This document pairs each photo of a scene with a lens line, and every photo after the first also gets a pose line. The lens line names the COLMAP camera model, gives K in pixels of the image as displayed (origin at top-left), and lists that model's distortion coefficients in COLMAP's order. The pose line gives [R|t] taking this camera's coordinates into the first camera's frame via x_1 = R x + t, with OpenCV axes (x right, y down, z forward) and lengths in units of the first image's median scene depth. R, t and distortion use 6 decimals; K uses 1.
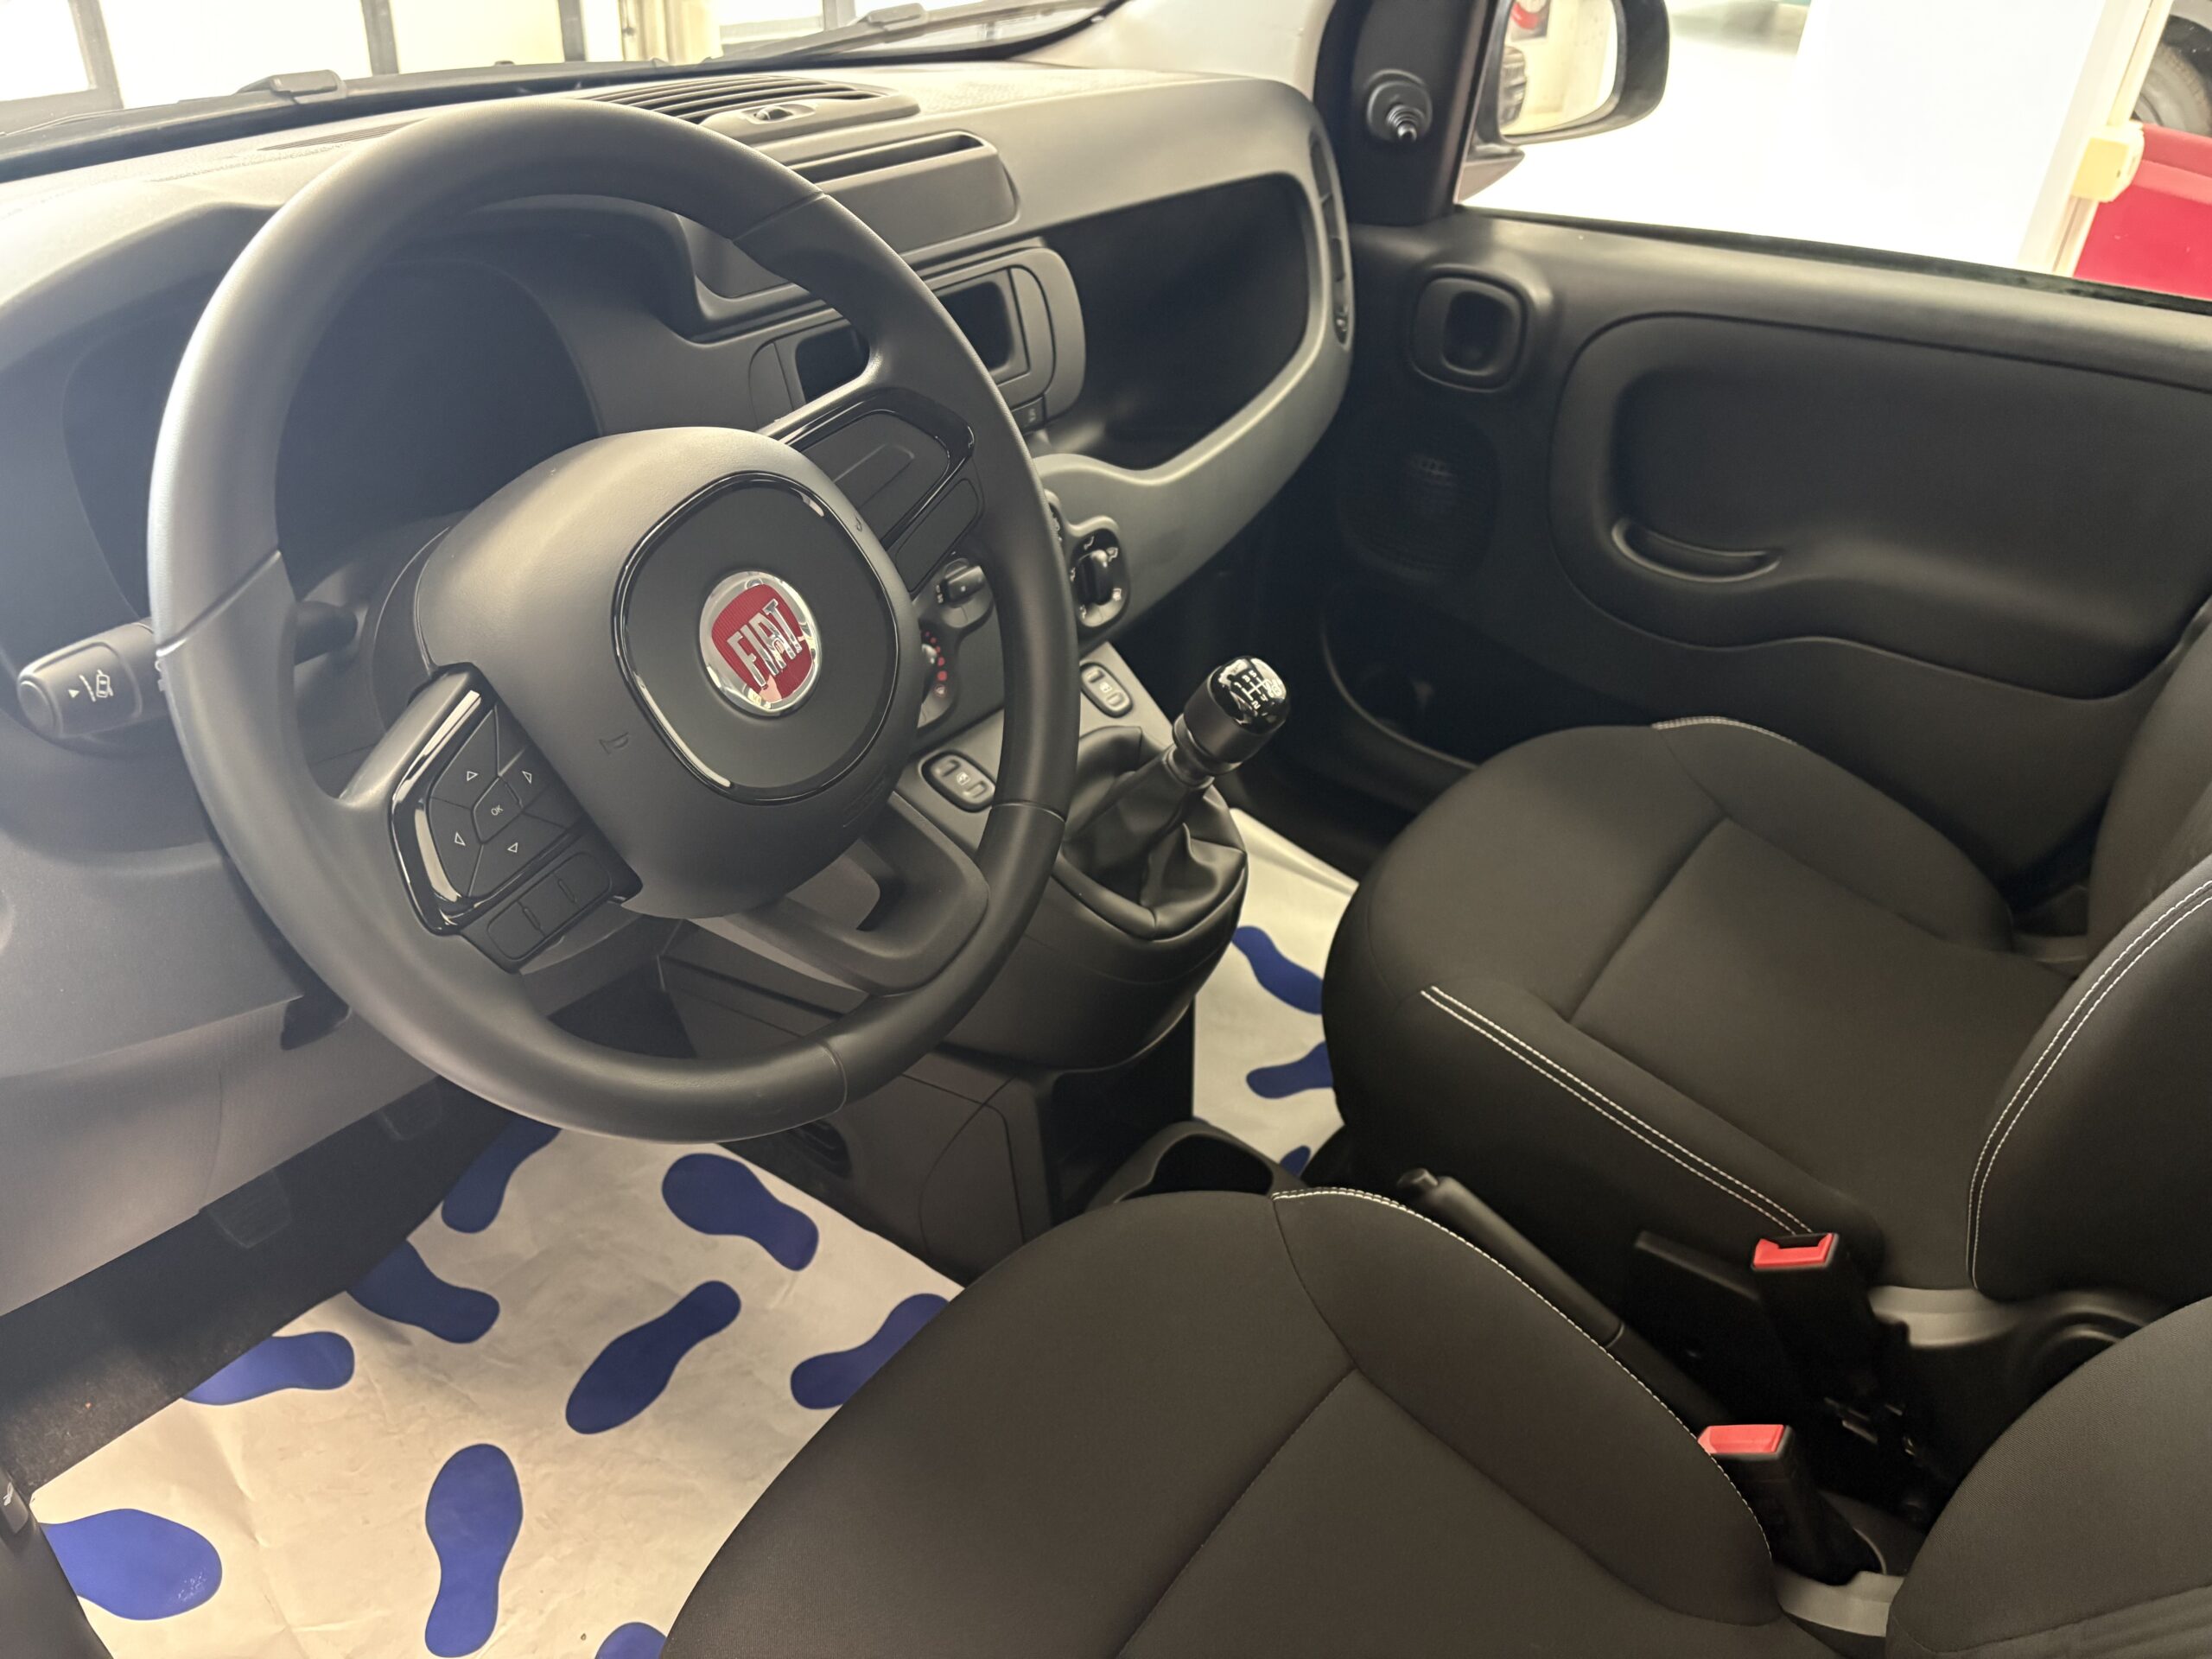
lens RADIAL K [[1684.1, 0, 1114.6], [0, 1684.1, 837.8], [0, 0, 1]] dist [0.047111, -0.032053]
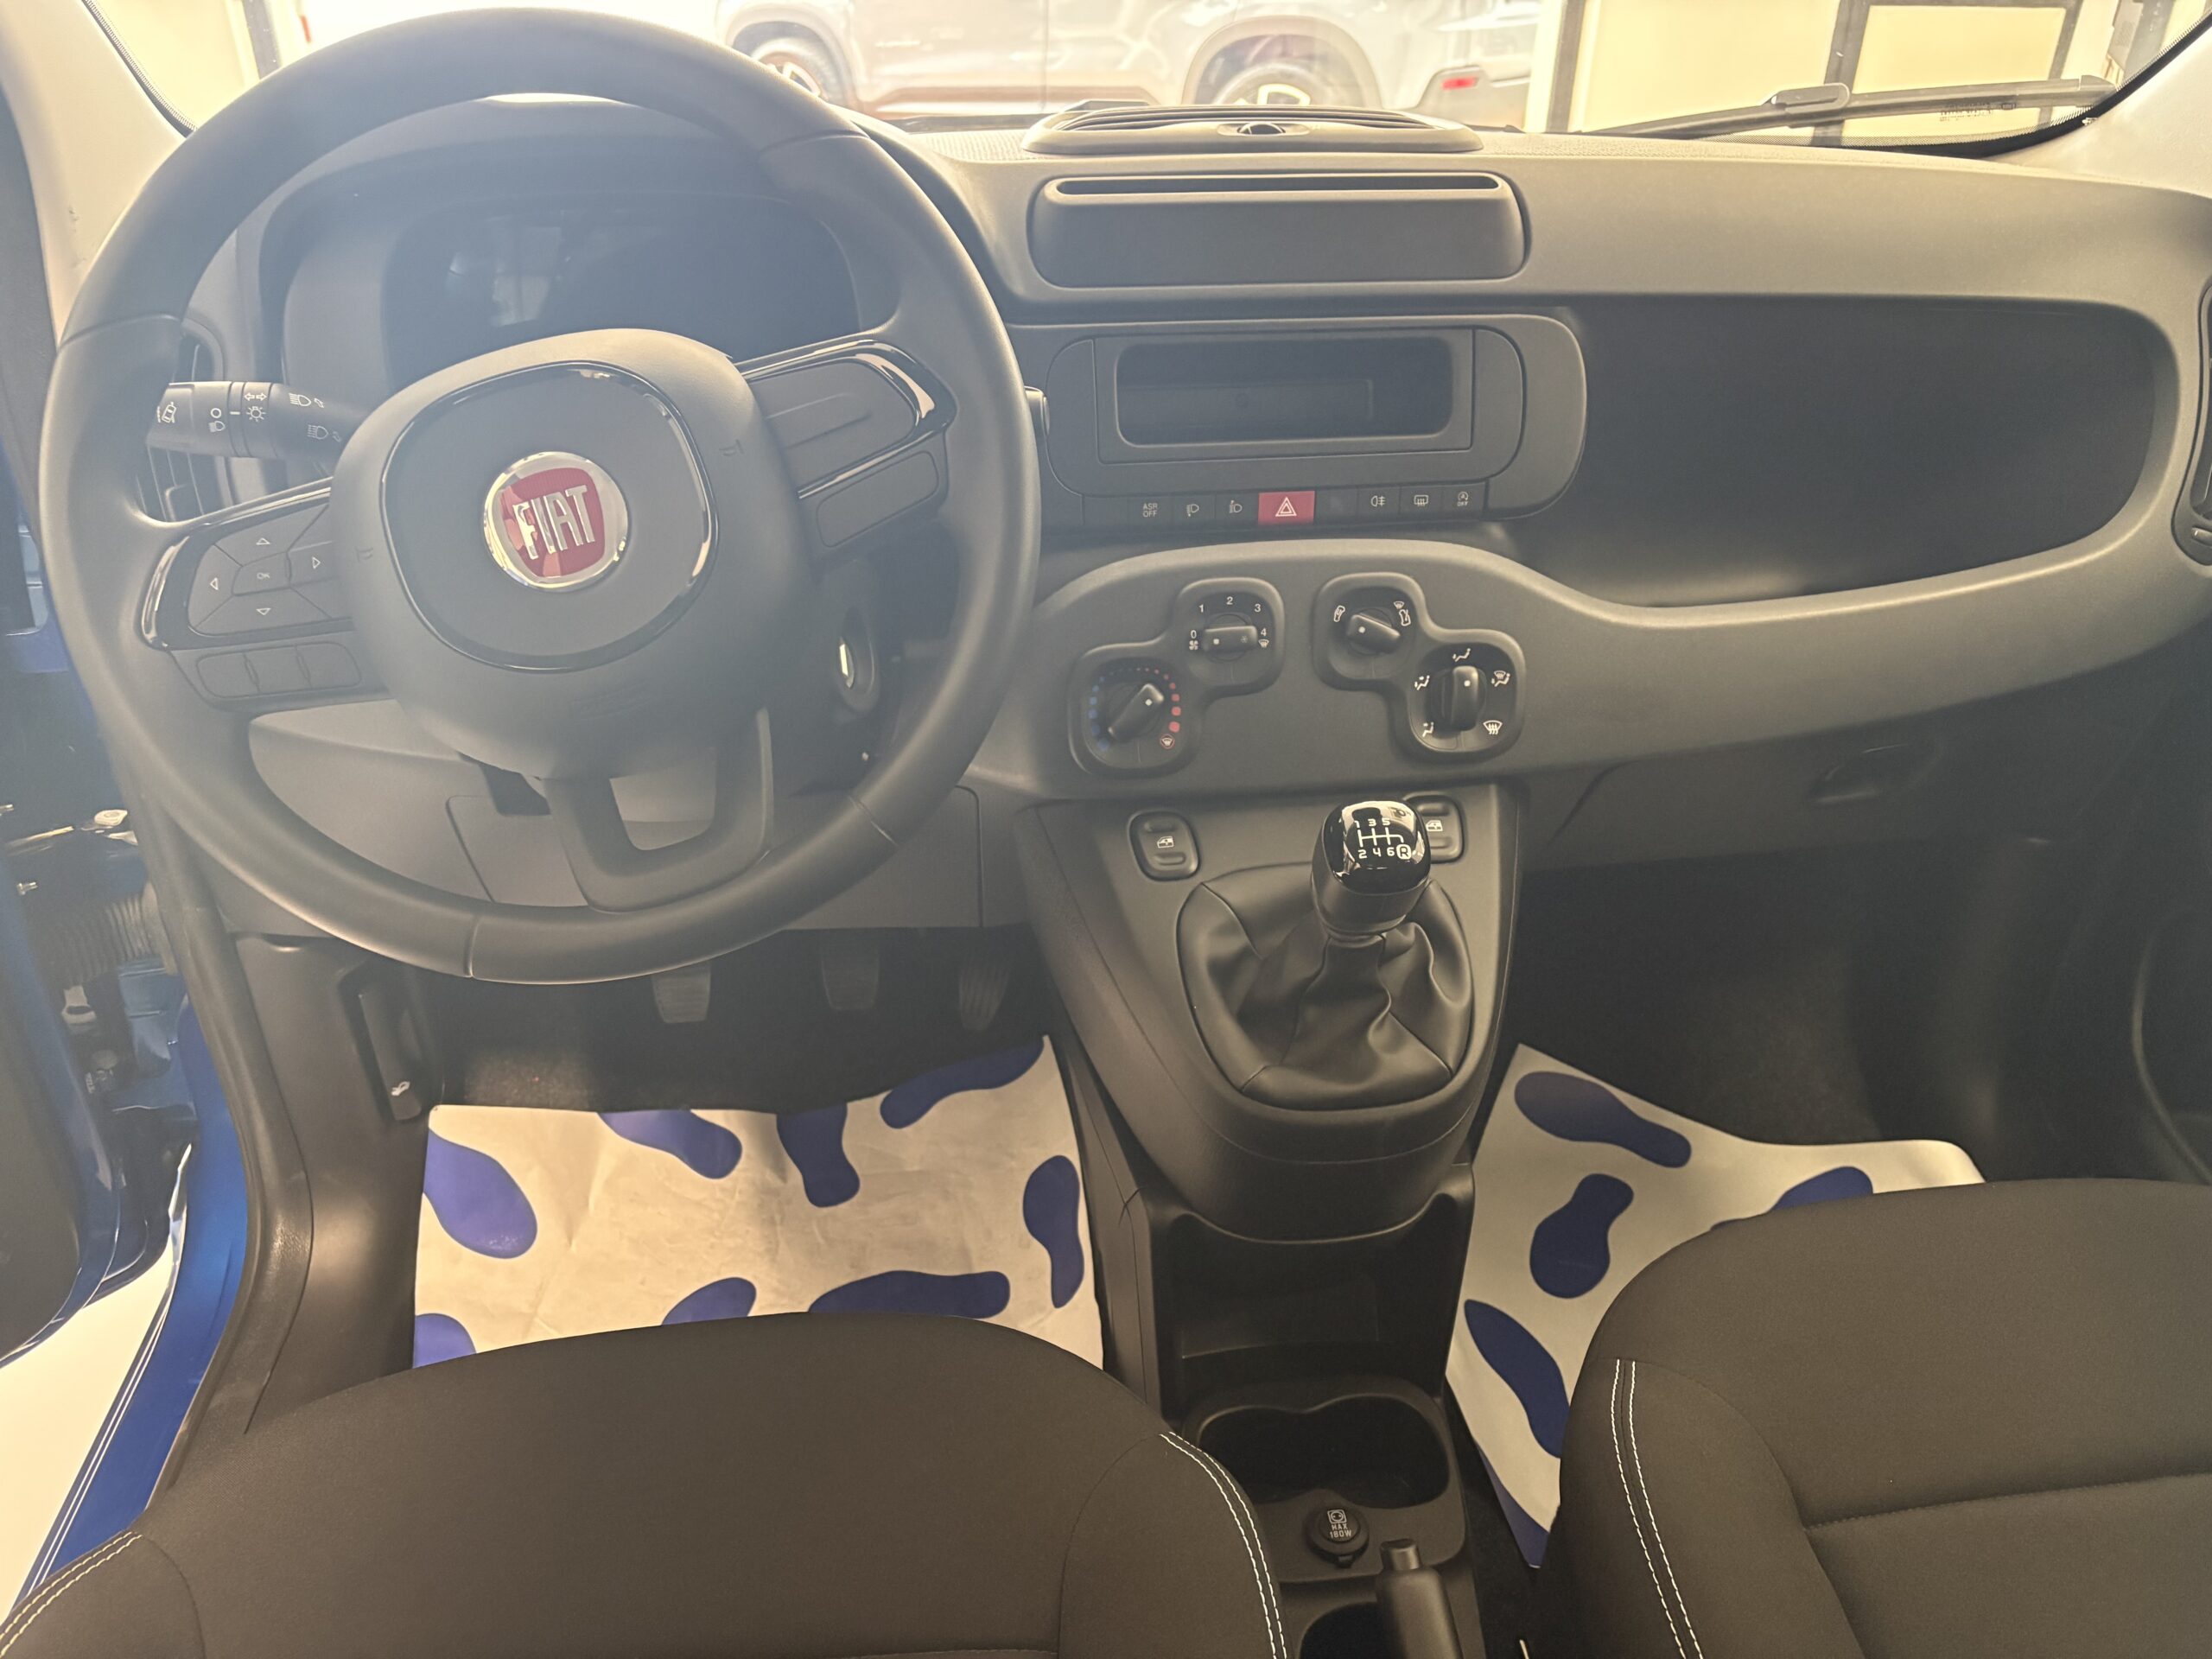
lens RADIAL K [[1684.1, 0, 1111.0], [0, 1684.1, 828.2], [0, 0, 1]] dist [0.047111, -0.032053]
pose [[0.672690, 0.325620, -0.664425, 0.415011], [-0.383190, 0.921475, 0.063638, -0.075330], [0.632972, 0.211793, 0.744641, 0.260533]]
